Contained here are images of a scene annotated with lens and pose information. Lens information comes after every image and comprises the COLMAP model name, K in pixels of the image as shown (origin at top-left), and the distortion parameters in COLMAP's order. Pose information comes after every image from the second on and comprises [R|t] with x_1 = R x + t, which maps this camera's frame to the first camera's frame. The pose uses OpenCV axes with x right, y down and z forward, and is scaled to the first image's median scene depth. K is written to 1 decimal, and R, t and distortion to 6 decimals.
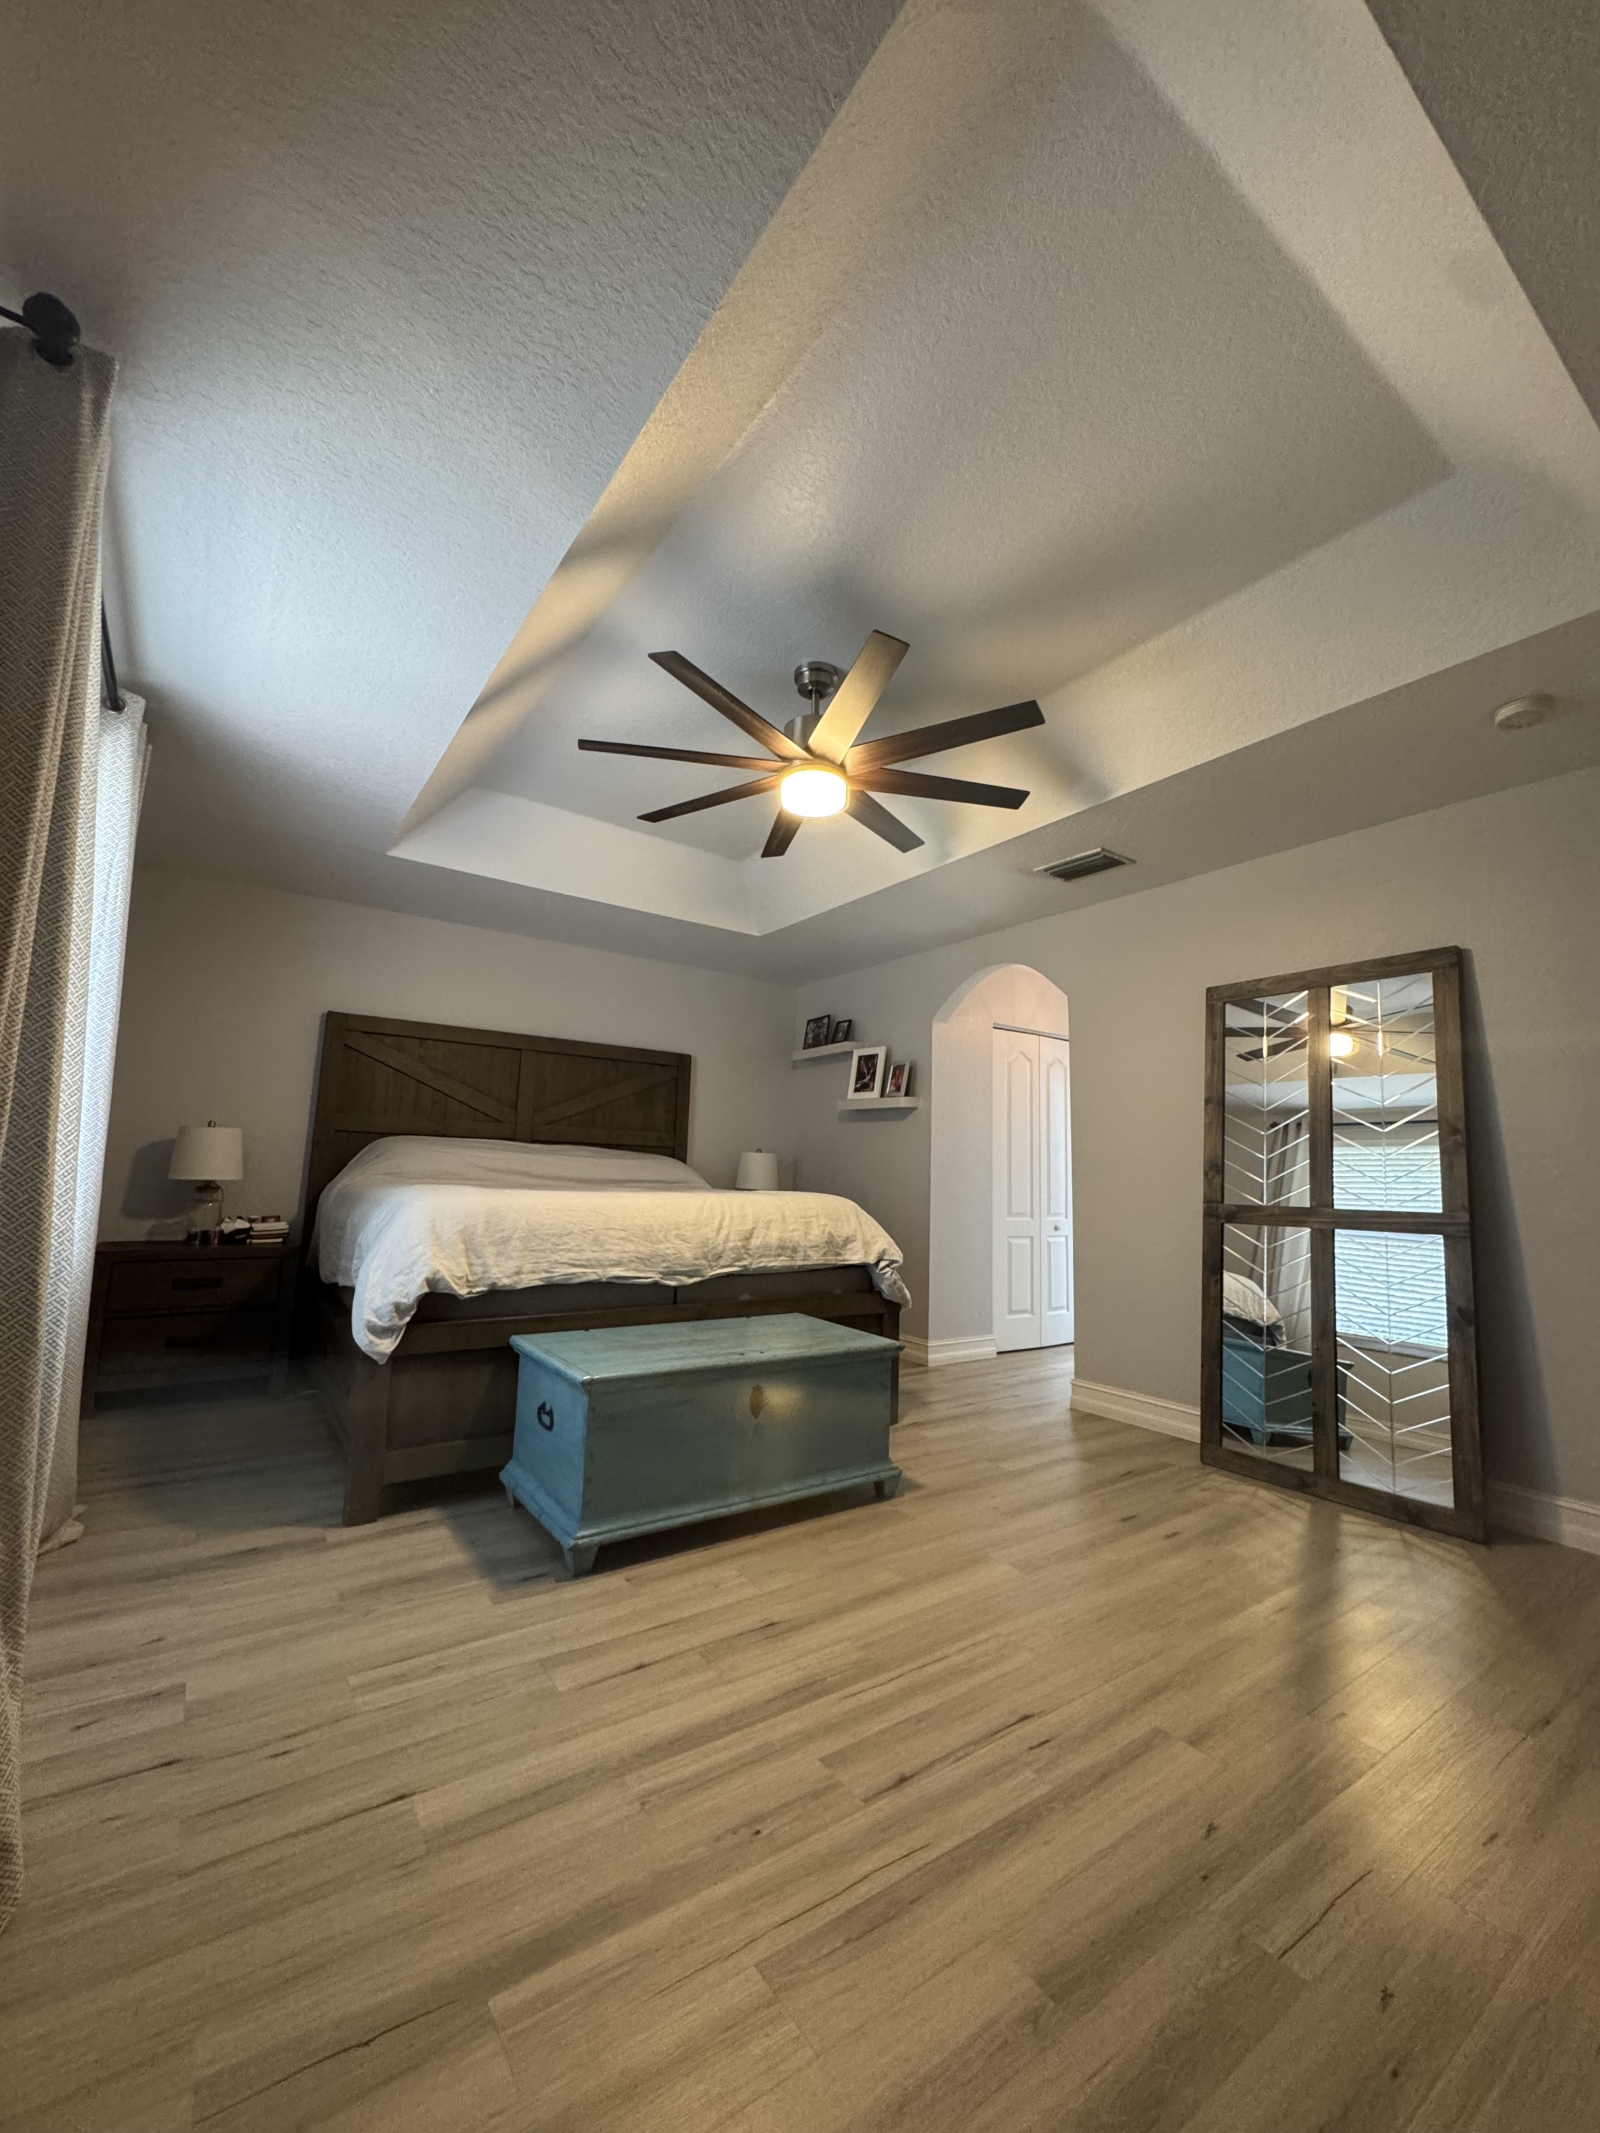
lens RADIAL K [[854.2, 0, 800.0], [0, 854.2, 1066.5], [0, 0, 1]] dist [-0.003211, 0.000081]
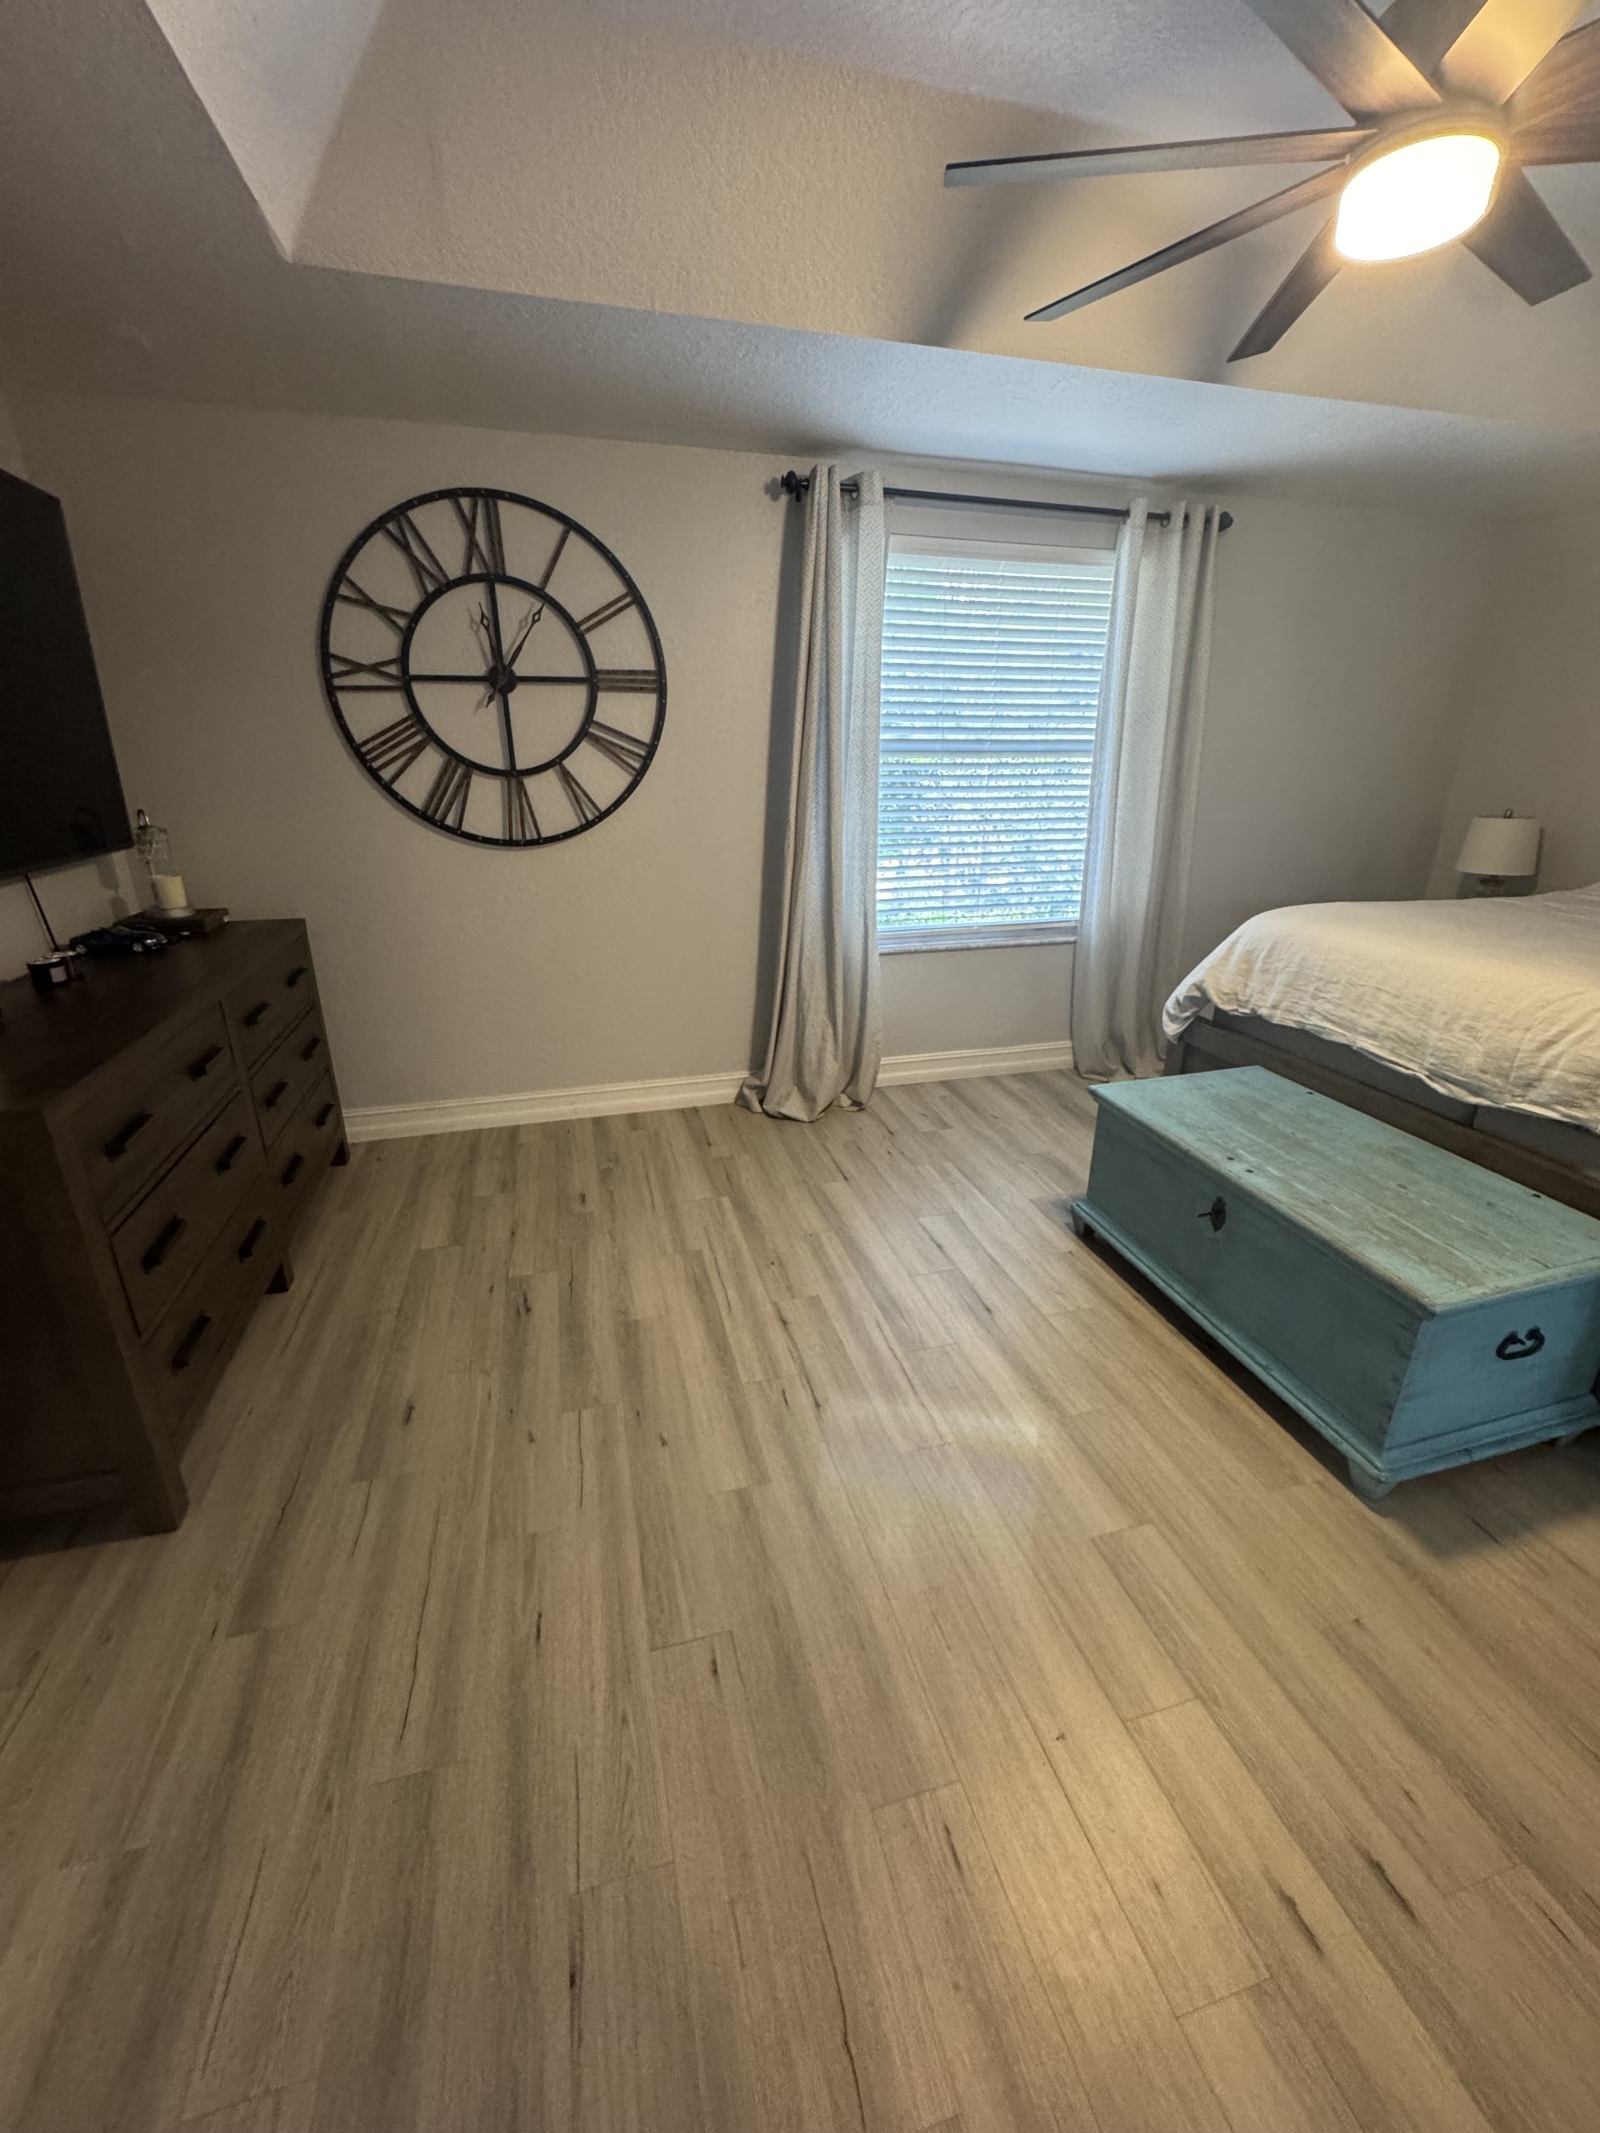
lens RADIAL K [[854.7, 0, 800.0], [0, 854.7, 1066.5], [0, 0, 1]] dist [-0.000949, 0.000078]
pose [[-0.342147, 0.299901, -0.890502, 0.863387], [0.107560, 0.953970, 0.279949, -0.023287], [0.933470, 0.000002, -0.358656, 1.010628]]
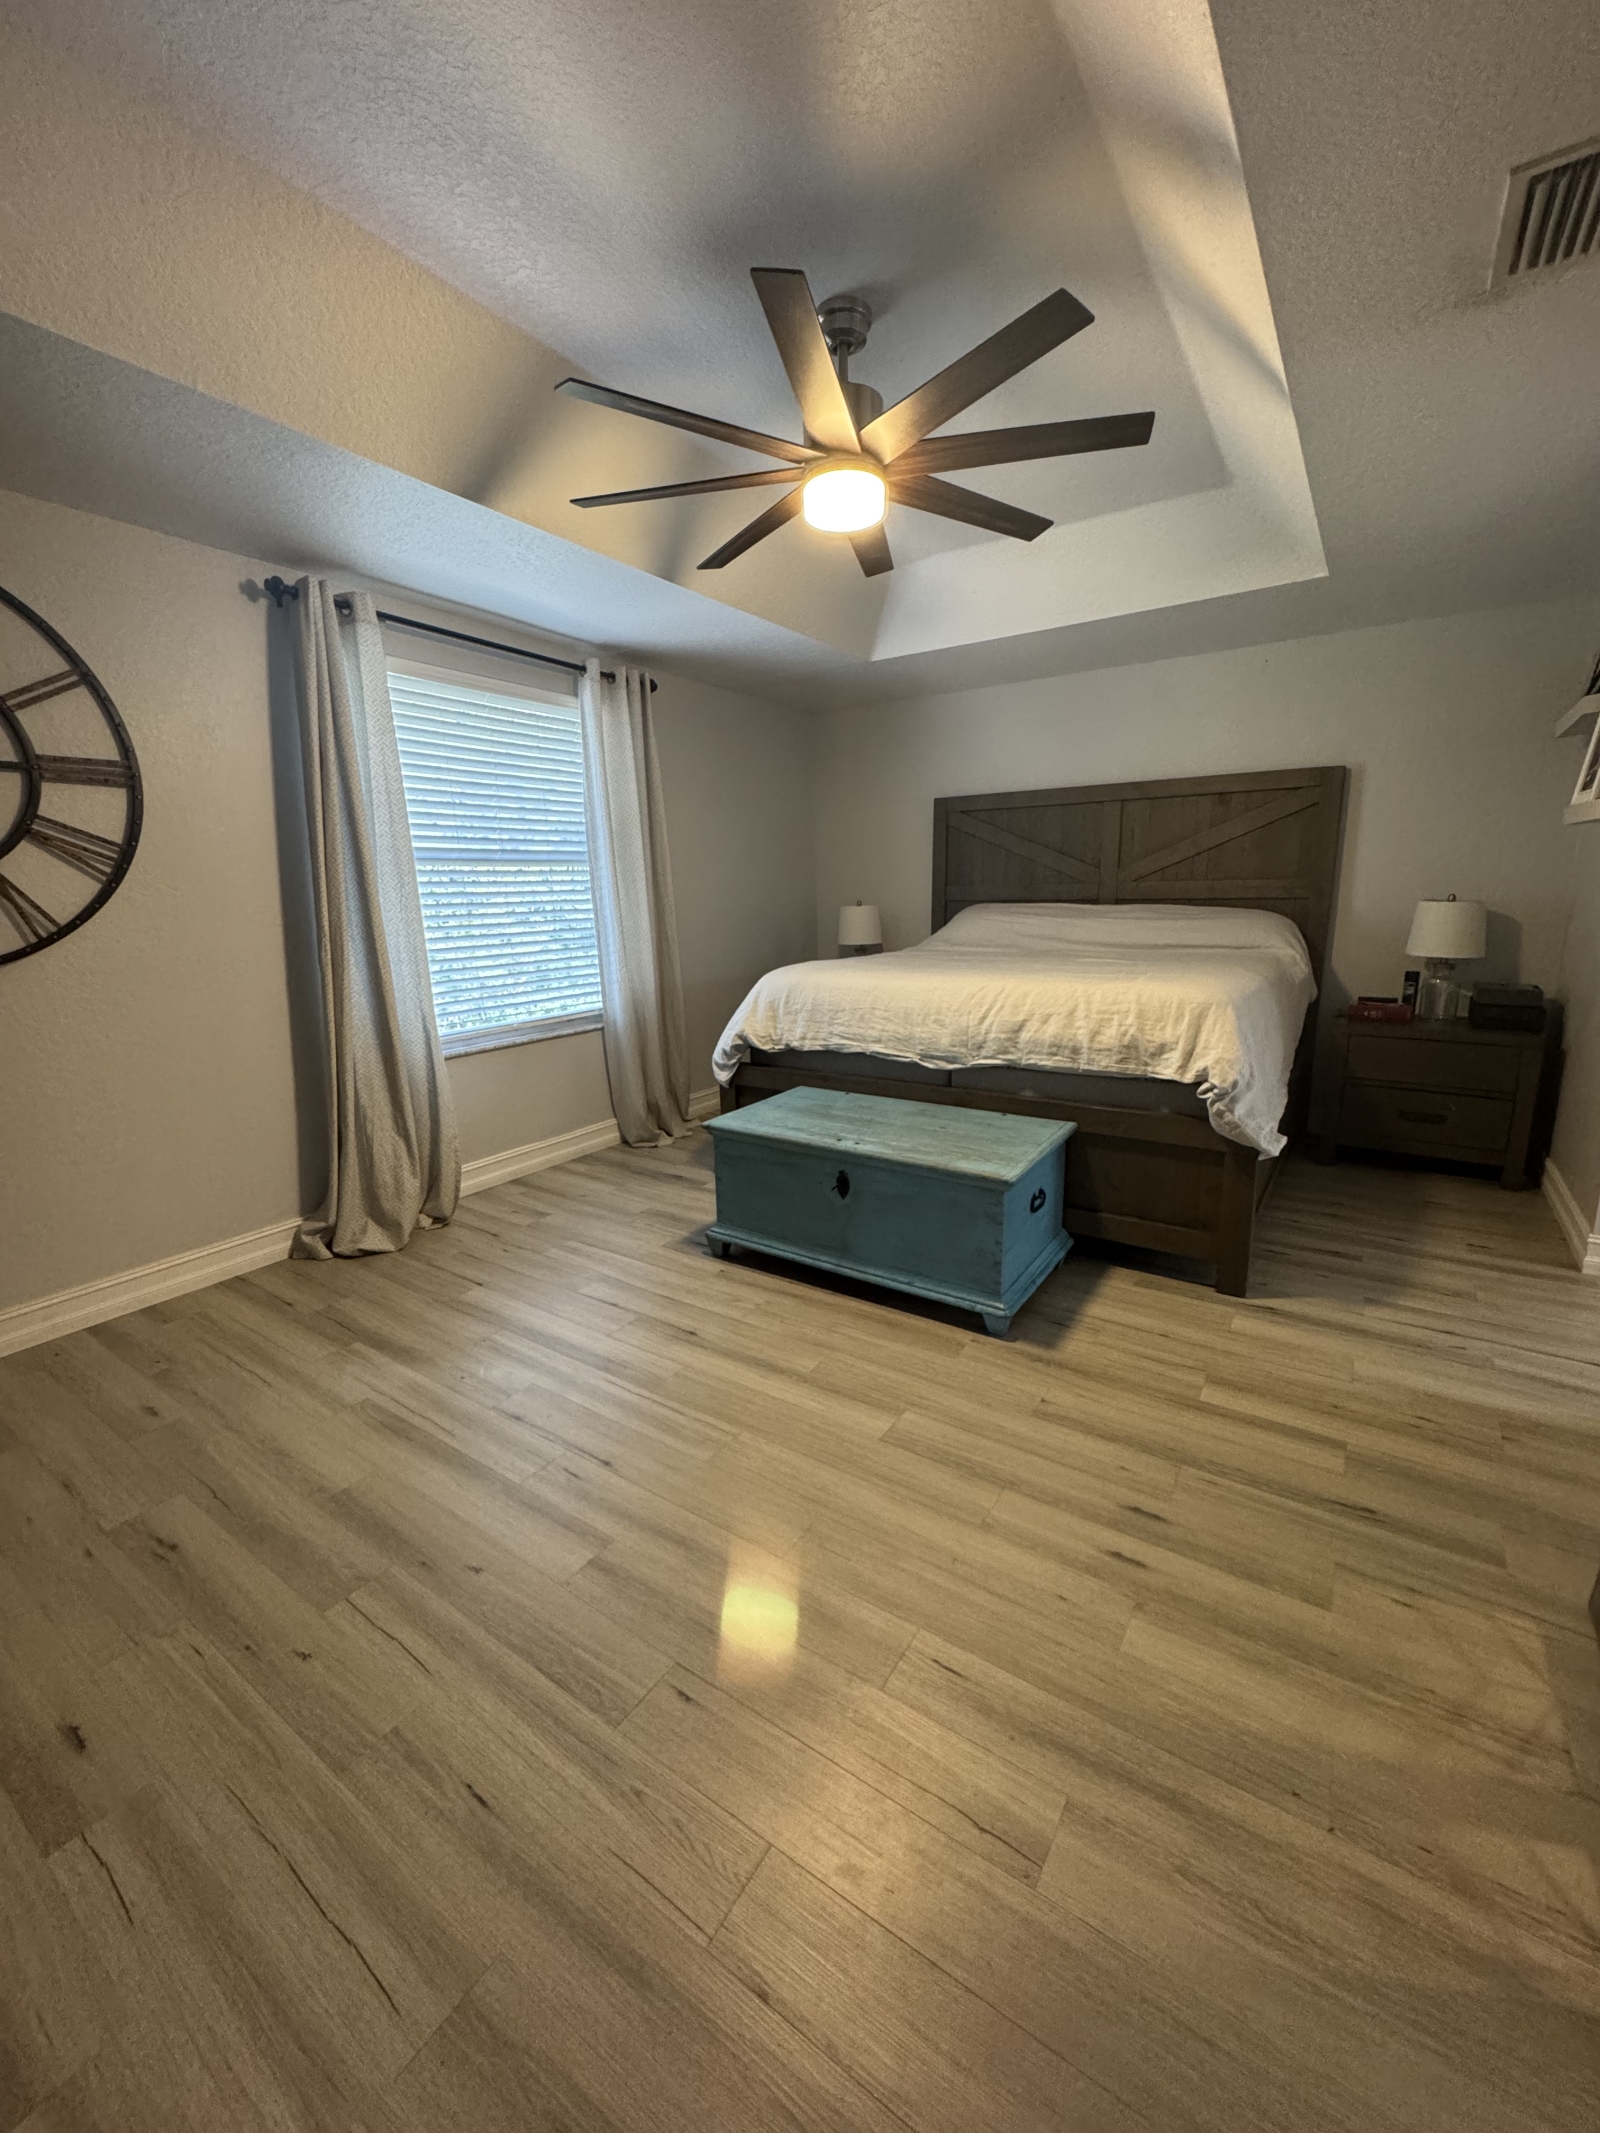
lens RADIAL K [[854.2, 0, 800.0], [0, 854.2, 1066.5], [0, 0, 1]] dist [-0.003211, 0.000081]
pose [[0.350079, 0.155178, -0.923777, 0.978471], [0.150216, 0.964119, 0.218881, 0.011026], [0.924597, -0.215392, 0.314208, 0.712990]]
